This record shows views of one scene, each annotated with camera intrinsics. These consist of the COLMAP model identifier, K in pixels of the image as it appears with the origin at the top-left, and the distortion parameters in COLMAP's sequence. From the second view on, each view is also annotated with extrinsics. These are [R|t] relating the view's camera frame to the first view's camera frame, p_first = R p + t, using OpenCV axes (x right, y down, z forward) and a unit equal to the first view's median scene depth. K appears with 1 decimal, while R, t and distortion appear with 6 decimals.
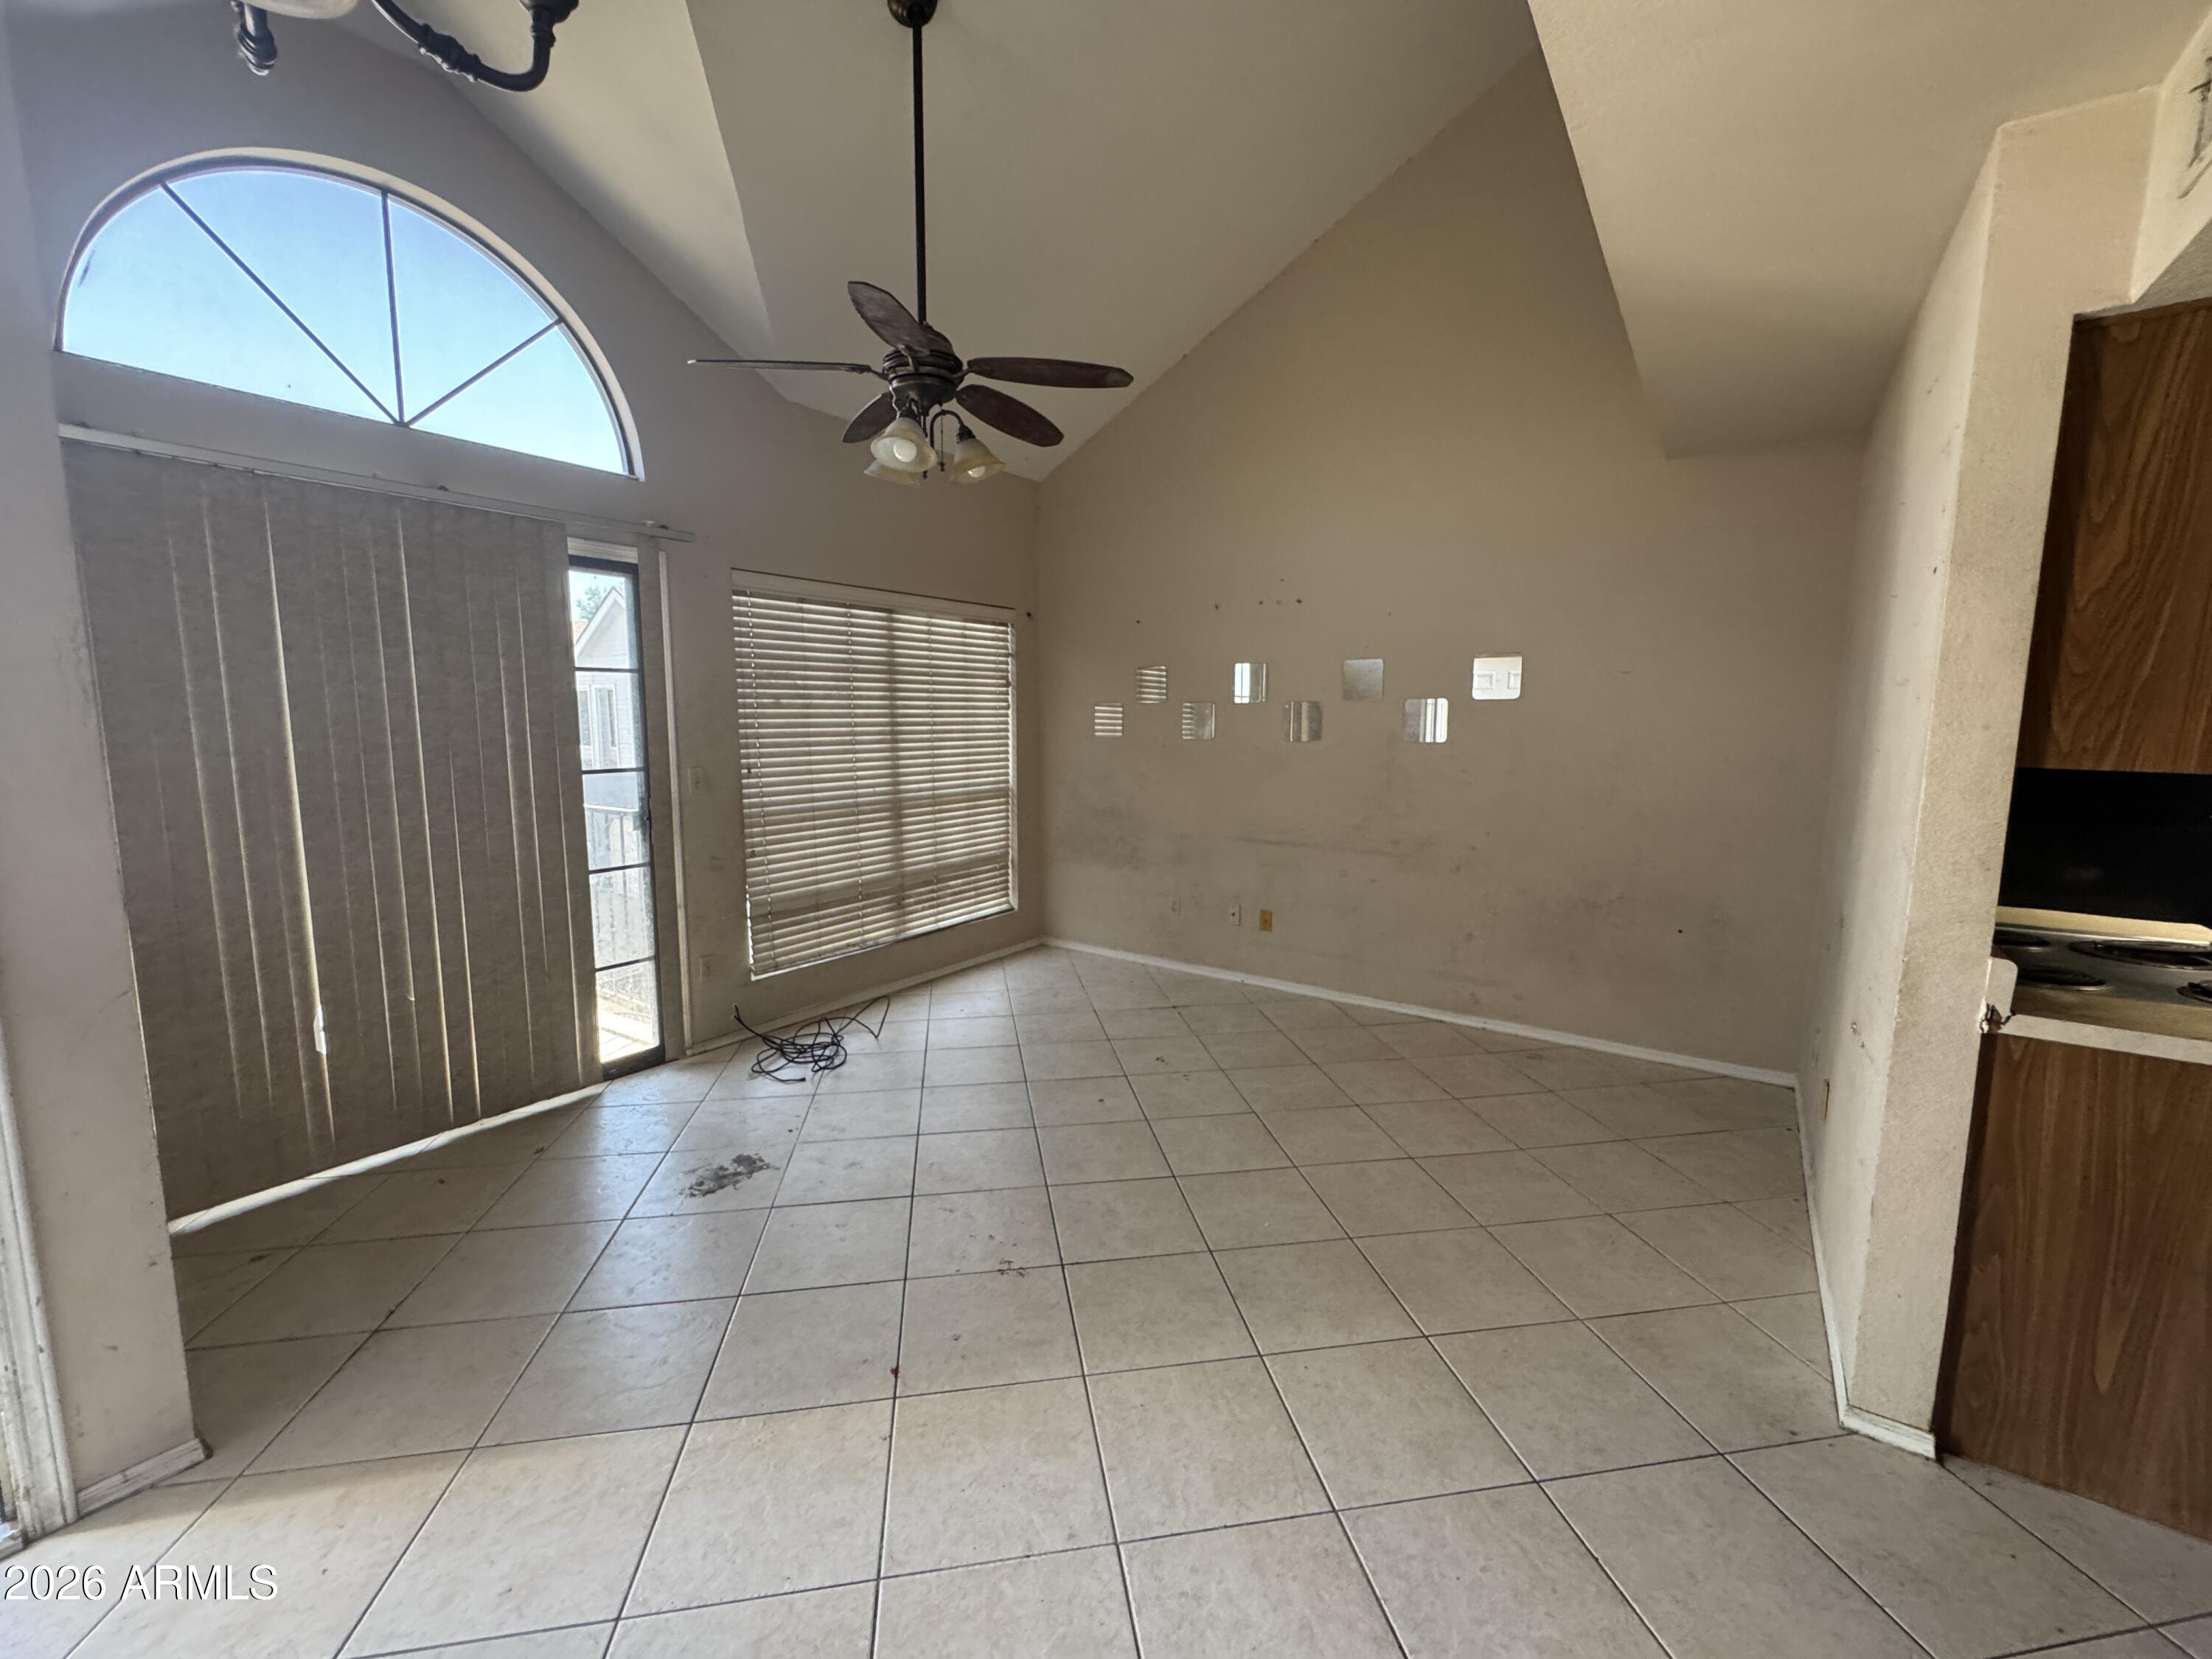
lens RADIAL K [[886.5, 0, 1106.0], [0, 886.5, 829.5], [0, 0, 1]] dist [-0.000367, -0.000195]
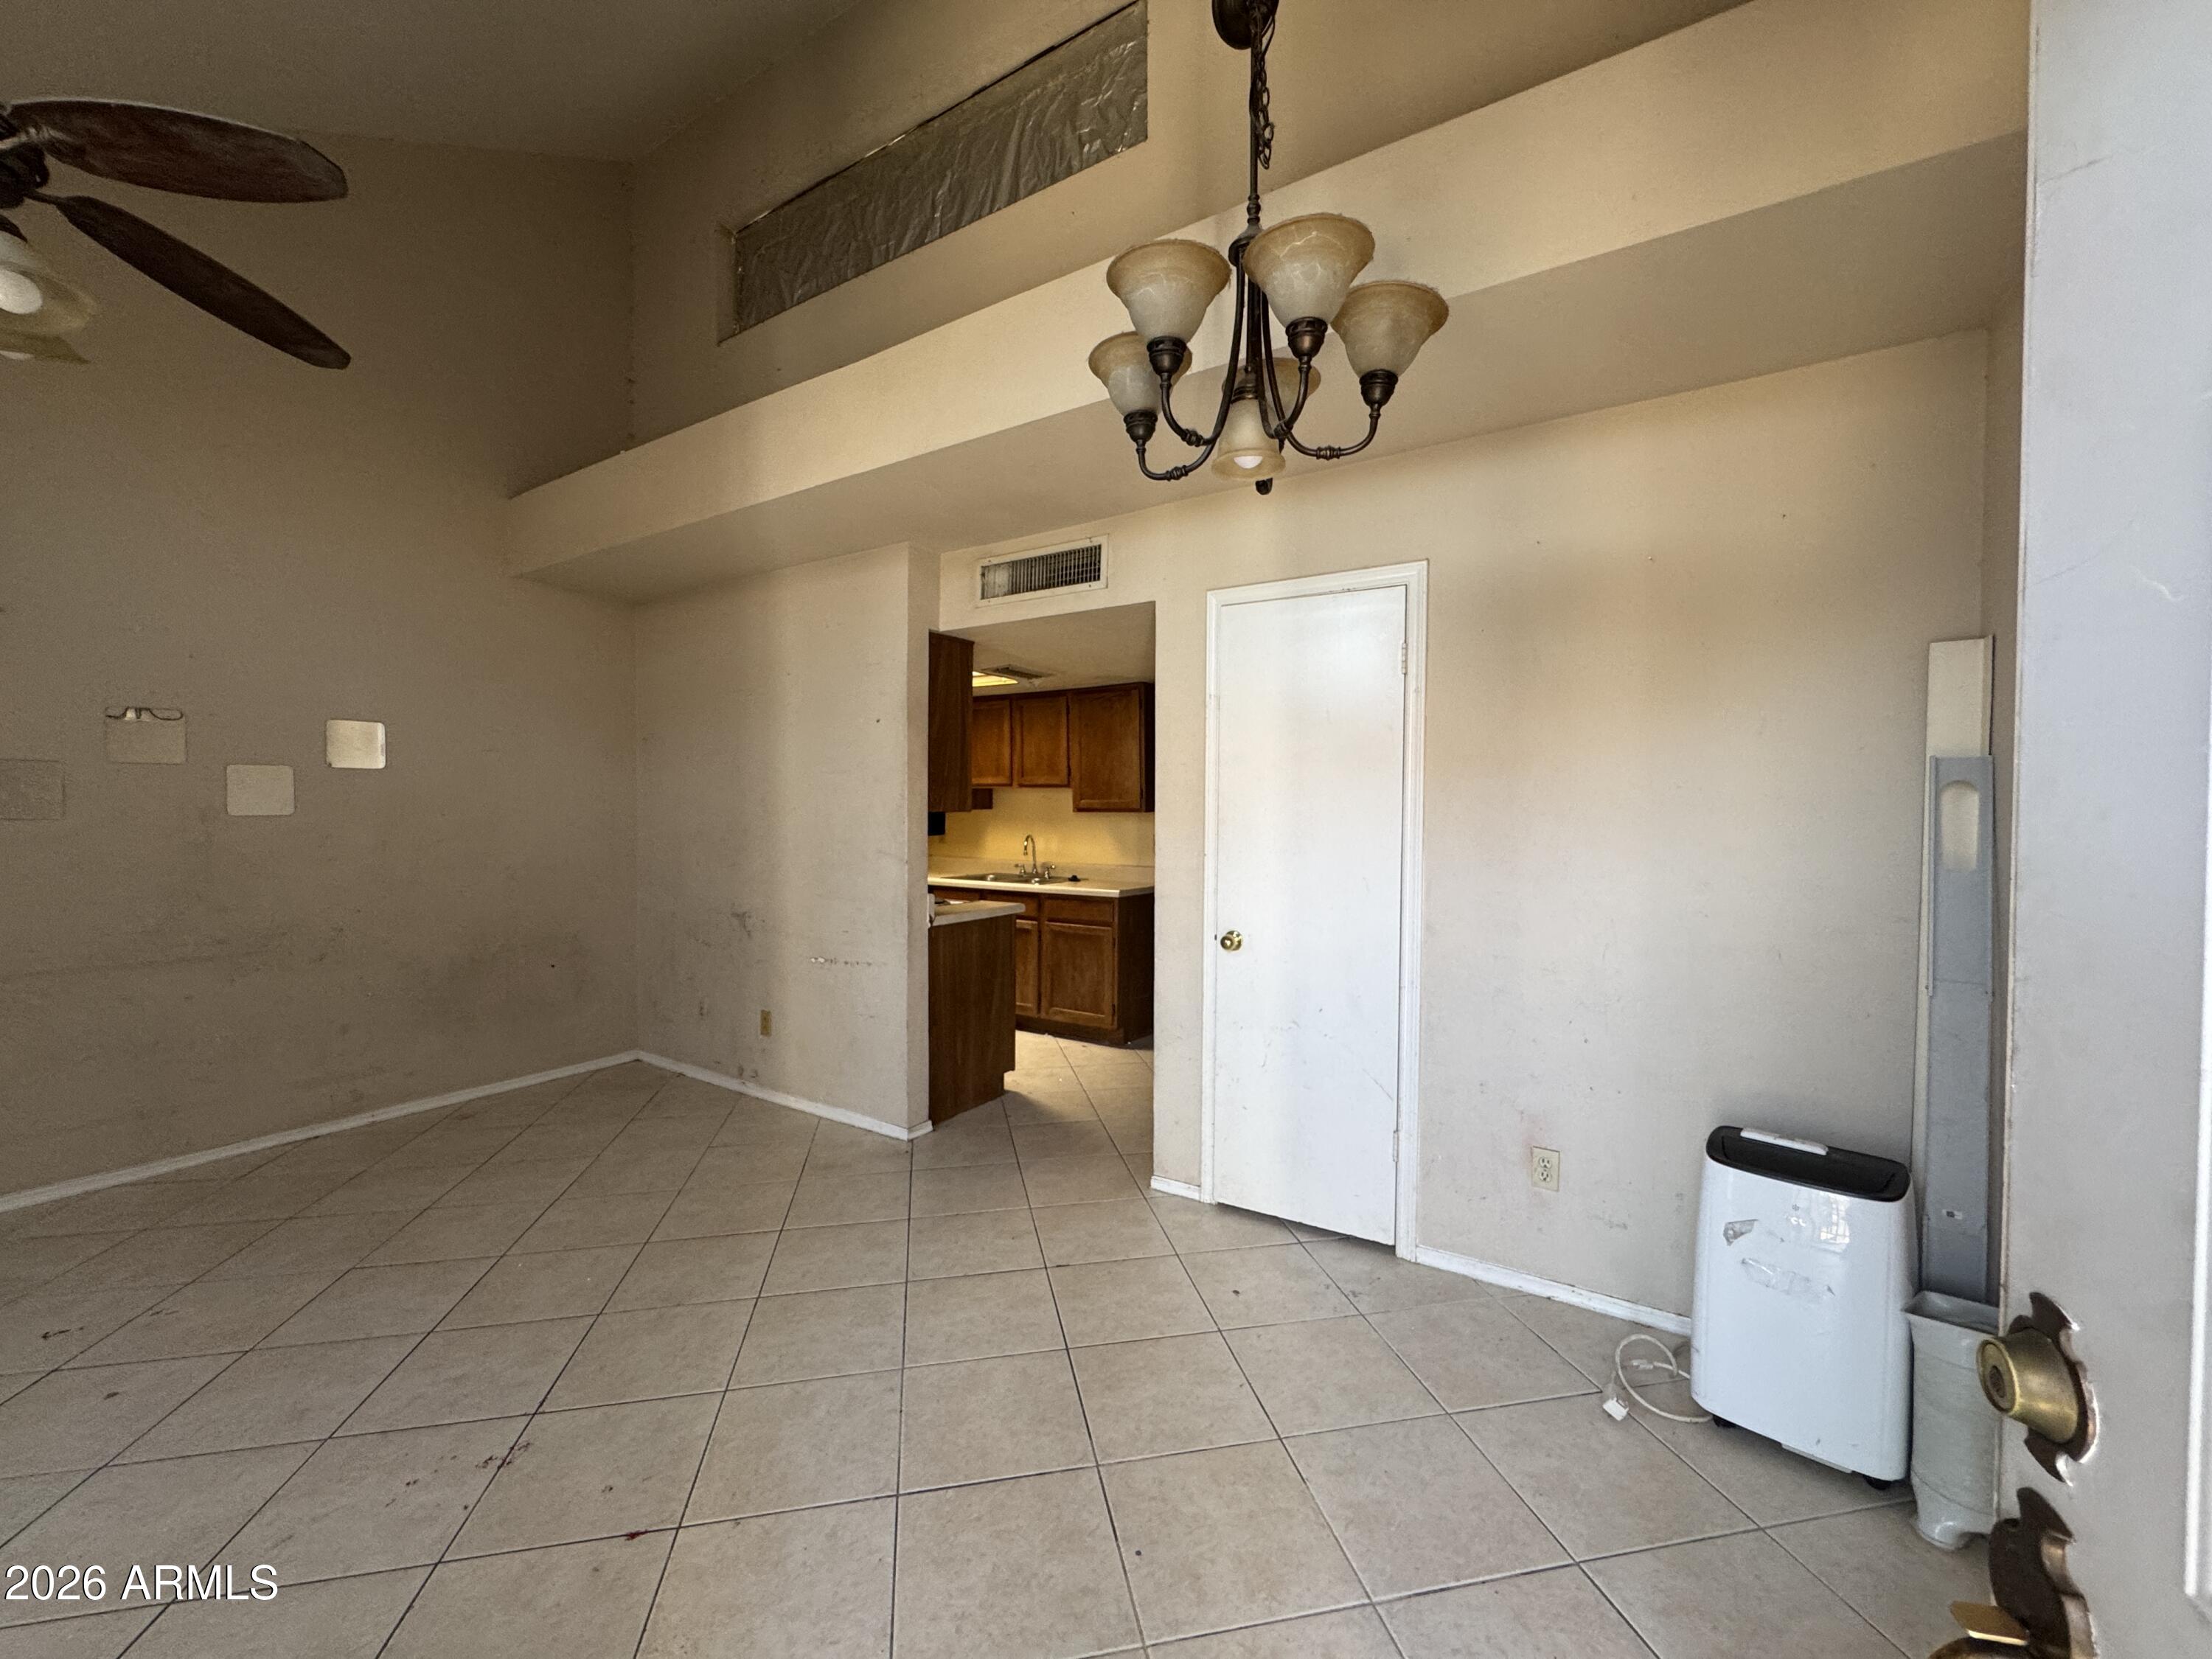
lens RADIAL K [[886.5, 0, 1106.0], [0, 886.5, 829.5], [0, 0, 1]] dist [-0.000367, -0.000195]
pose [[-0.033460, -0.029405, 0.999007, -0.782619], [0.121477, 0.992037, 0.033269, -0.024700], [-0.992030, 0.122469, -0.029622, 0.355587]]
